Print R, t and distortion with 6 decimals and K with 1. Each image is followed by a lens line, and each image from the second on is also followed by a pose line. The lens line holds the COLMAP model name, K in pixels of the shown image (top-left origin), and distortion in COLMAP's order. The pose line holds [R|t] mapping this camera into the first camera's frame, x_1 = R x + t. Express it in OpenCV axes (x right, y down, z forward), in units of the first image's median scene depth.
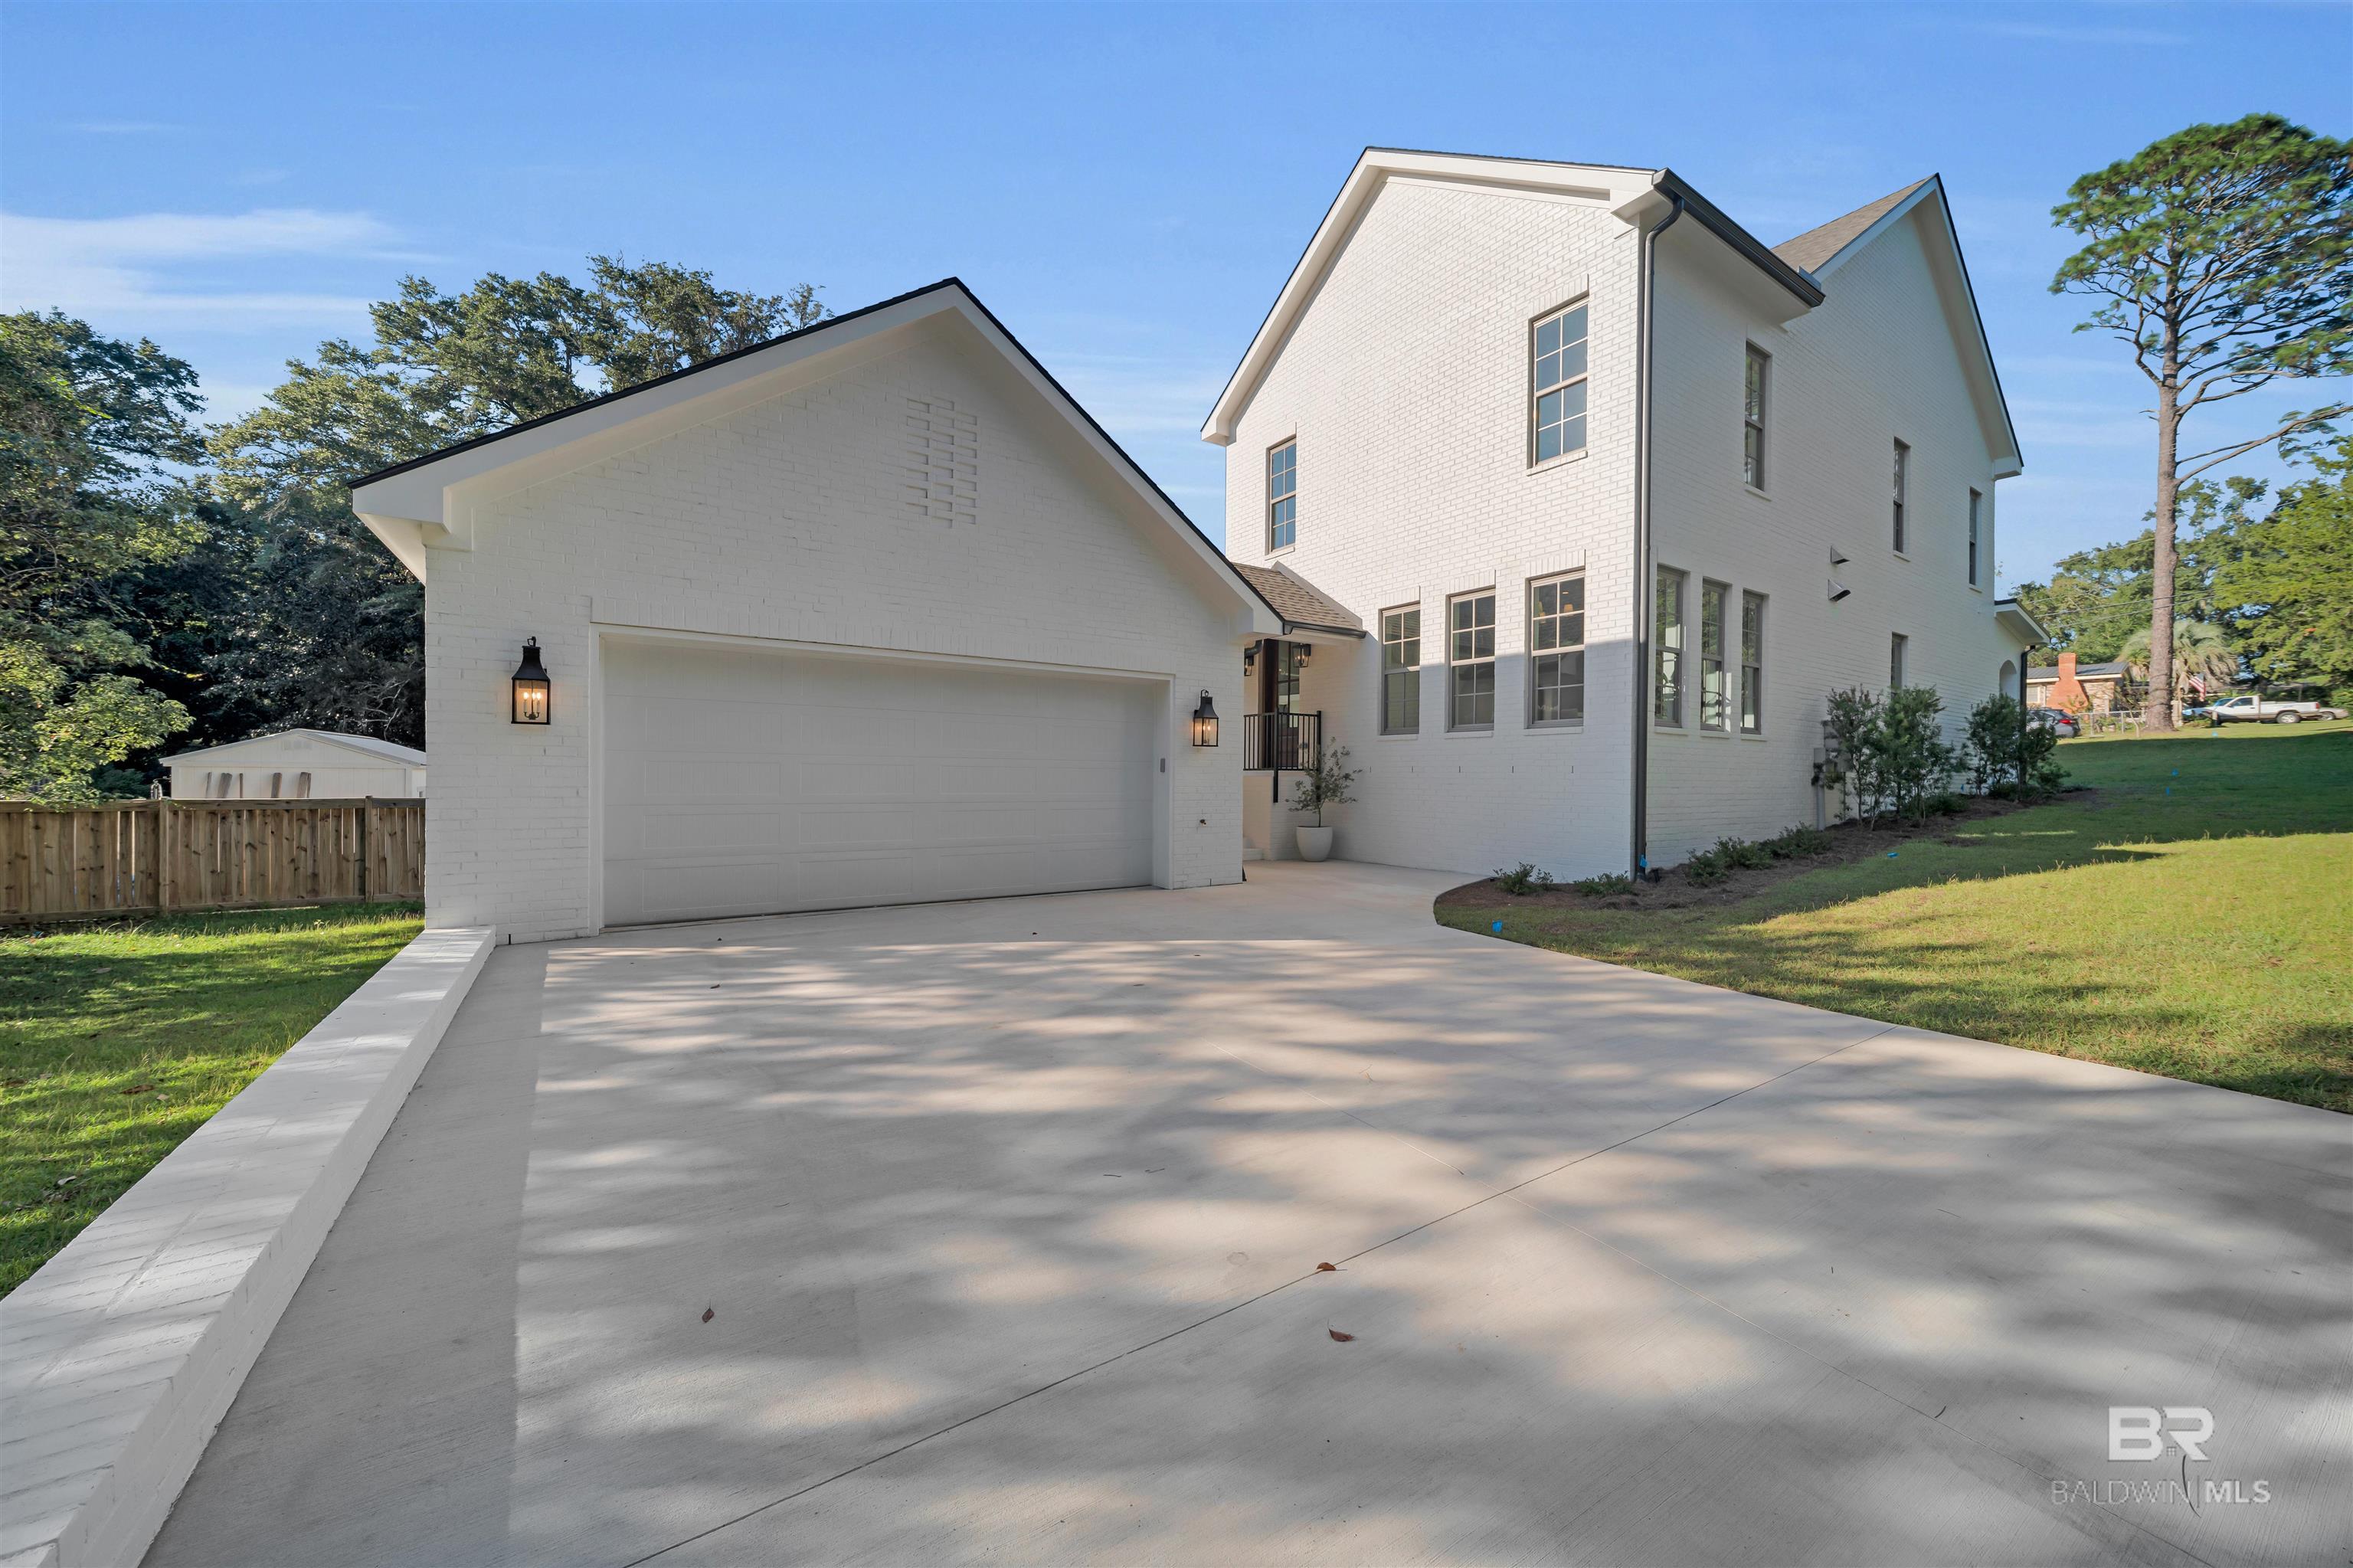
lens RADIAL K [[849.2, 0, 1181.1], [0, 849.2, 782.8], [0, 0, 1]] dist [0.000069, -0.000246]
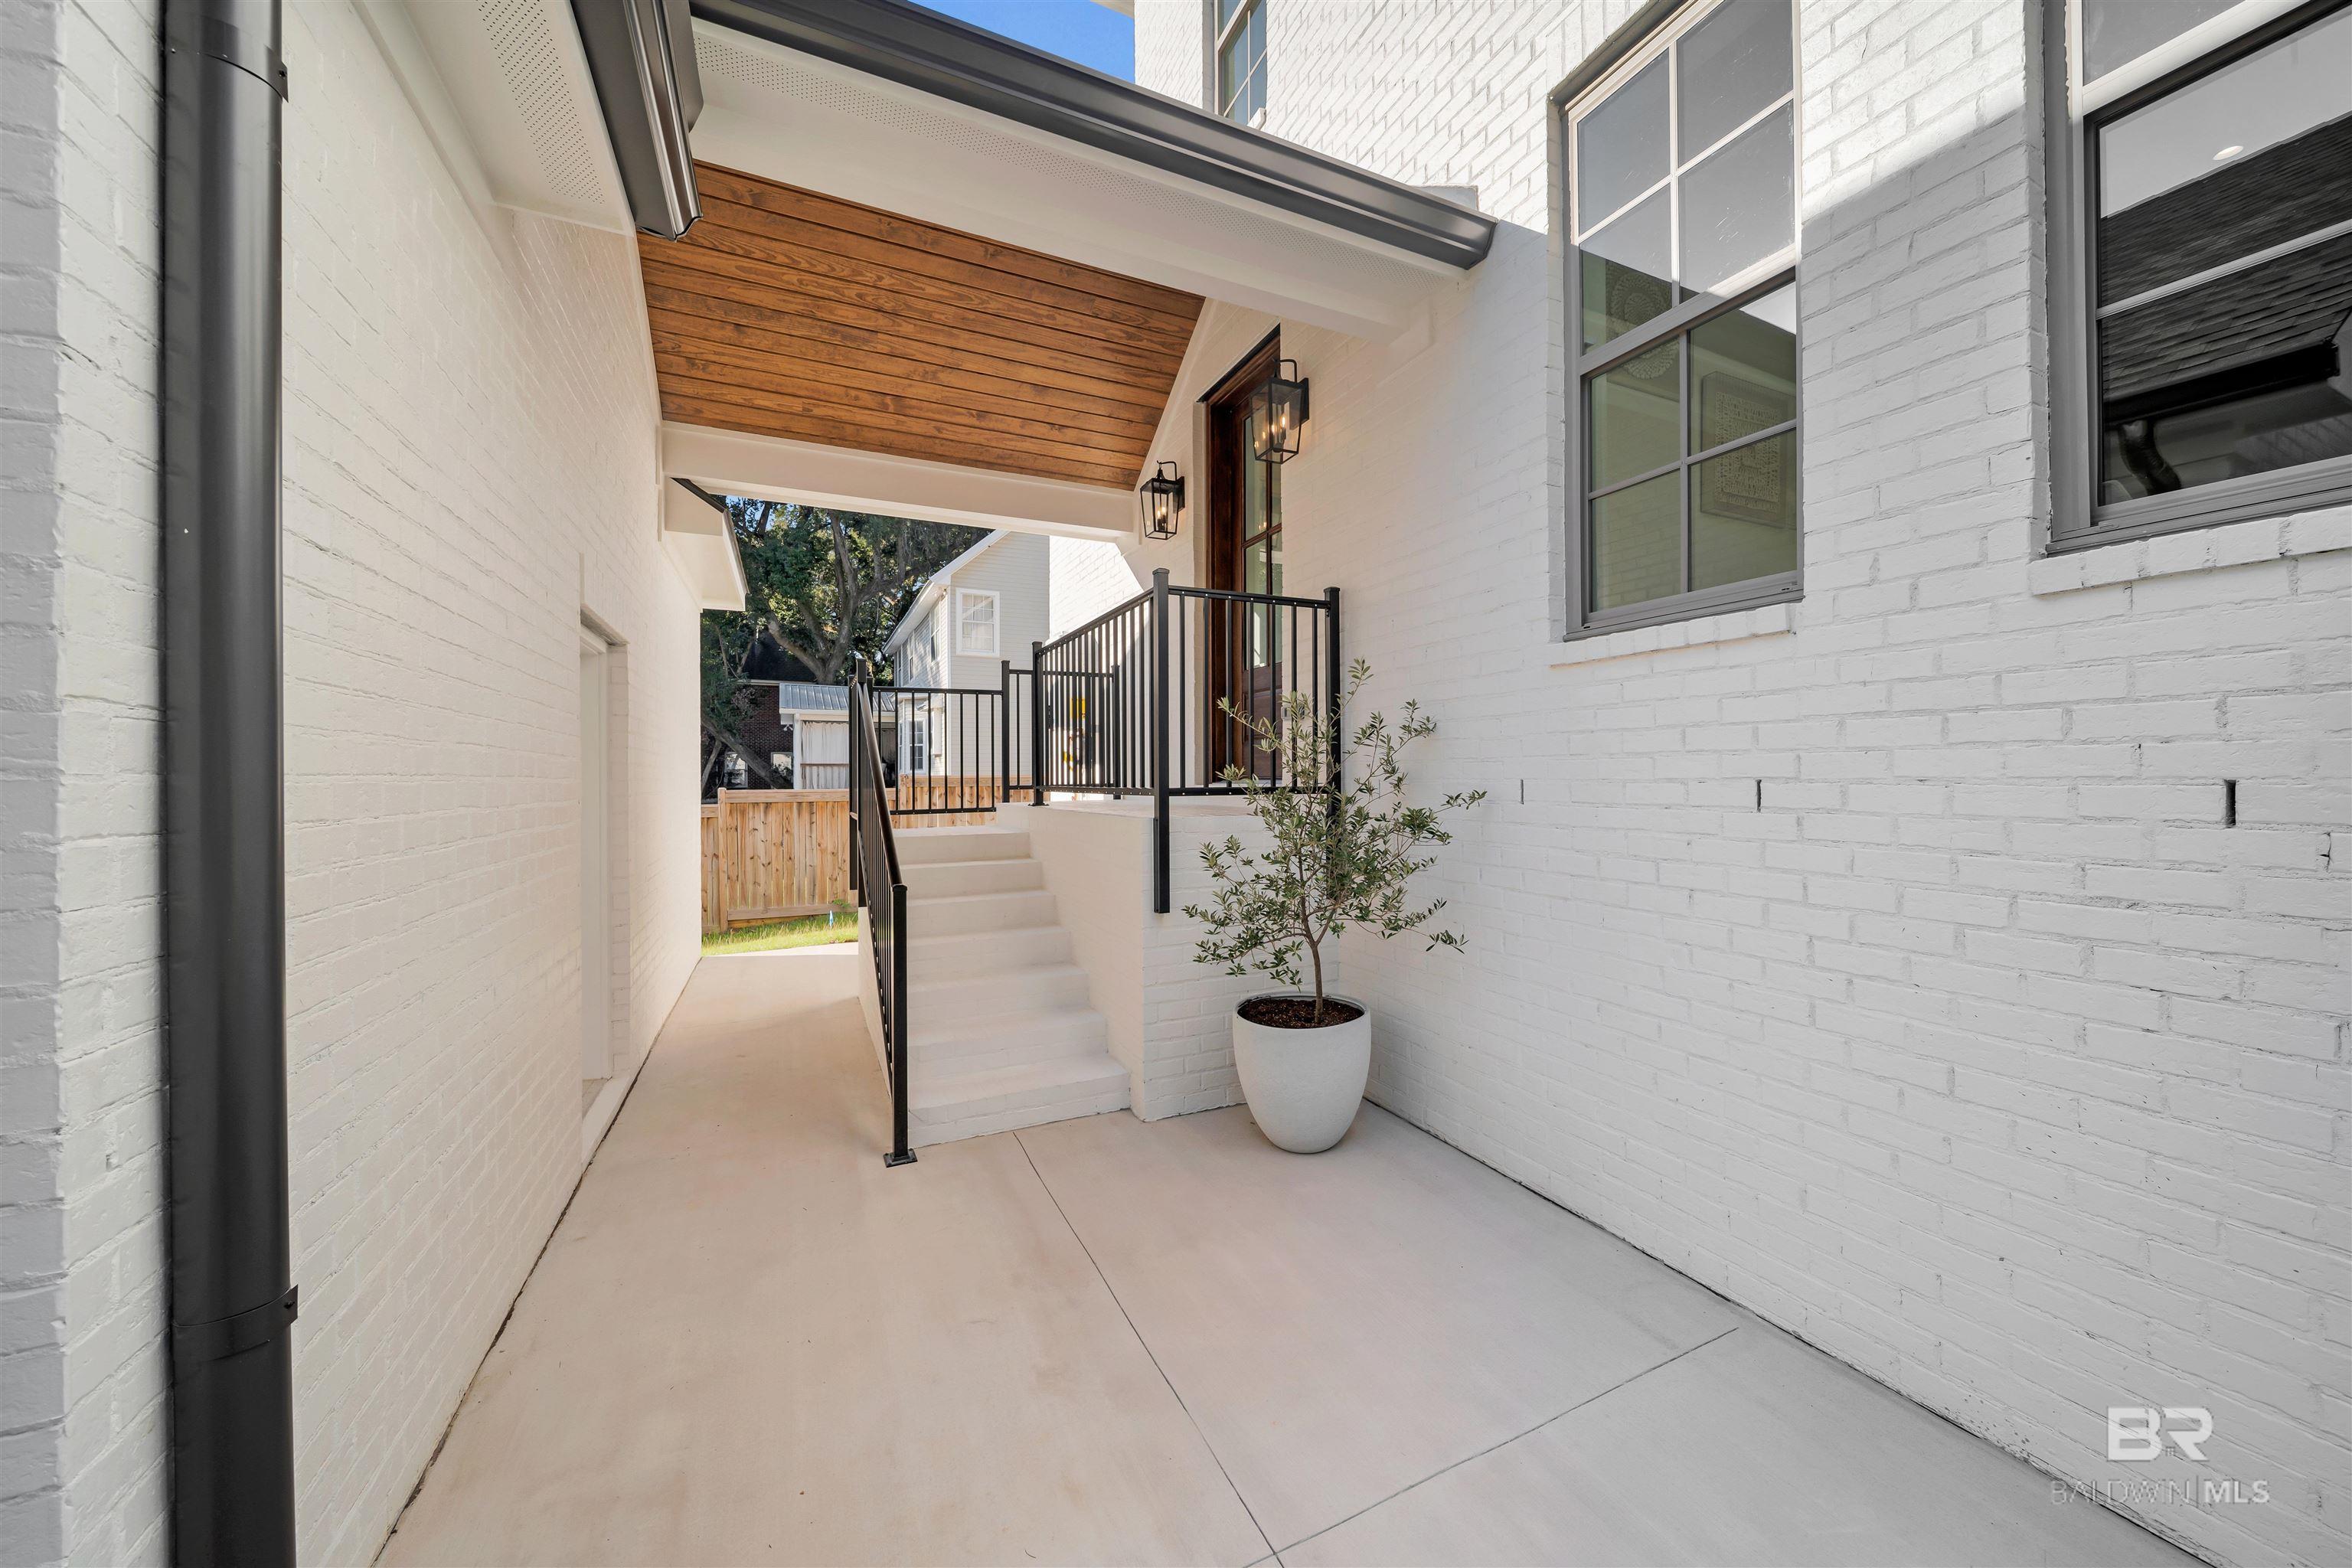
lens RADIAL K [[848.8, 0, 1180.6], [0, 848.8, 782.8], [0, 0, 1]] dist [0.000069, -0.000246]
pose [[0.987105, -0.014270, -0.159437, 0.150904], [0.012908, 0.999871, -0.009573, -0.015395], [0.159553, 0.007392, 0.987162, 0.679913]]
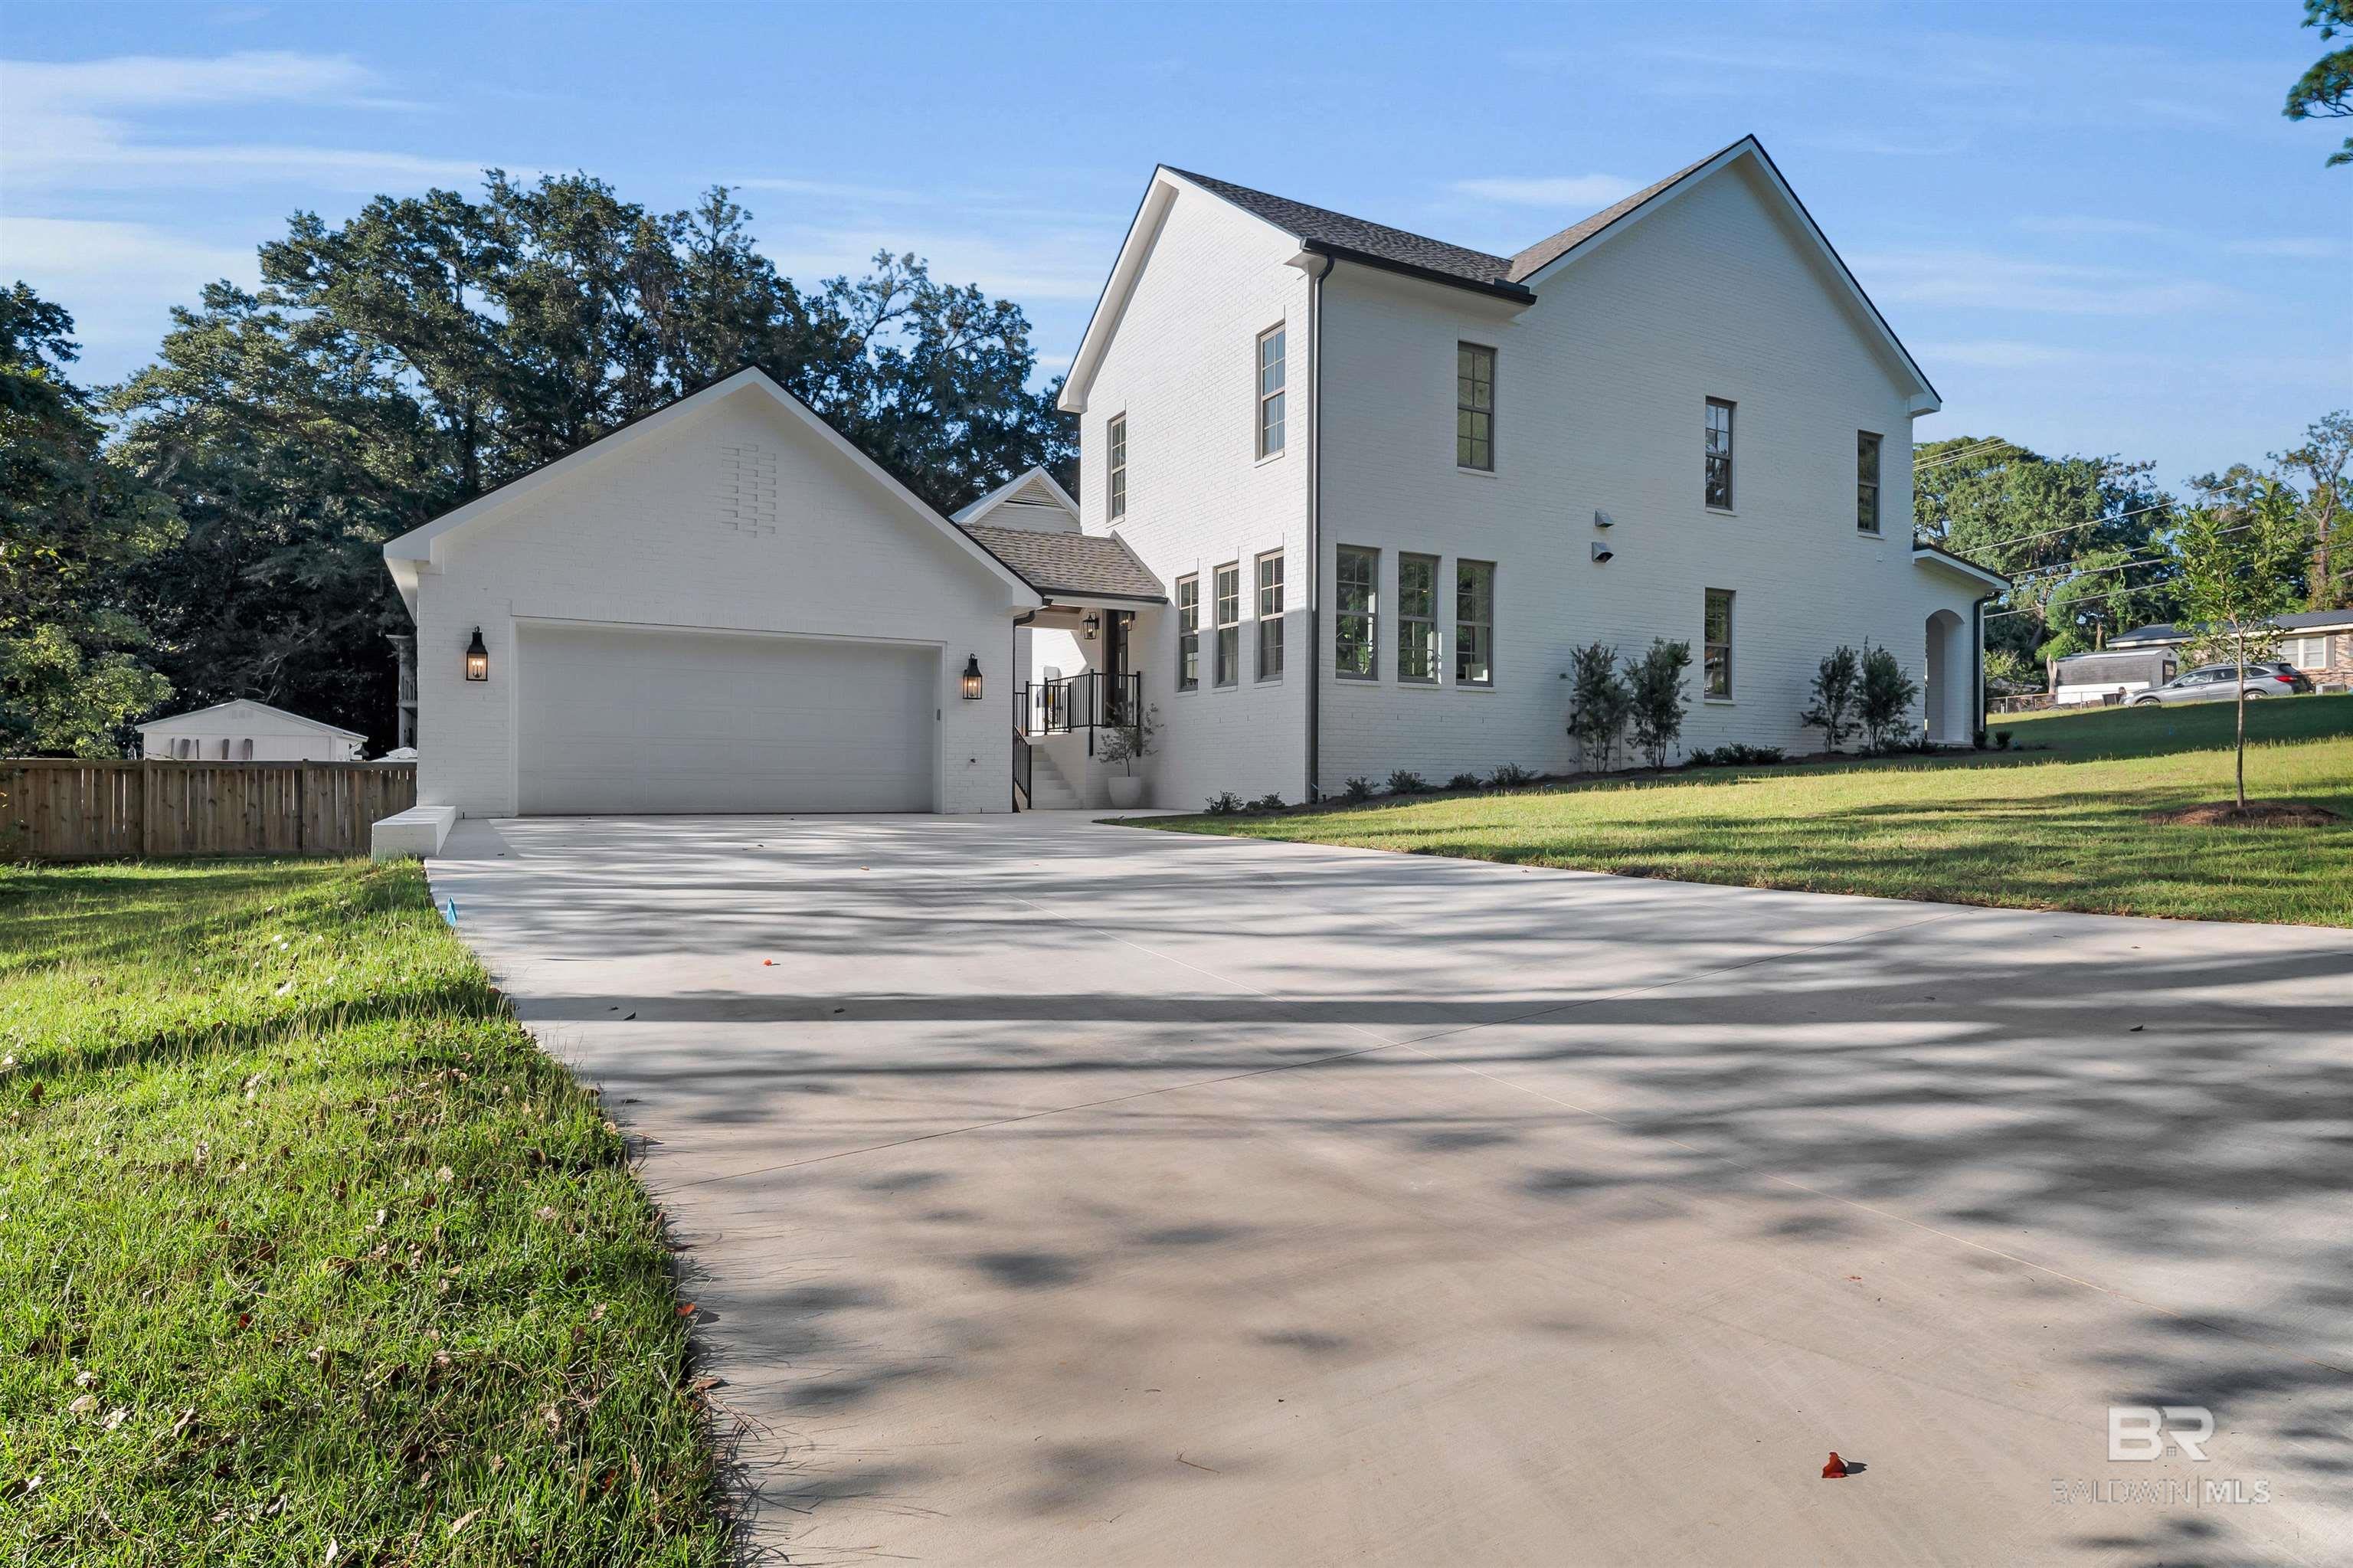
lens RADIAL K [[1267.4, 0, 1177.6], [0, 1267.4, 774.9], [0, 0, 1]] dist [0.001345, 0.000726]
pose [[0.995409, -0.004116, -0.095619, 0.351304], [0.002782, 0.999897, -0.014080, 0.065866], [0.095667, 0.013749, 0.995318, -0.564589]]
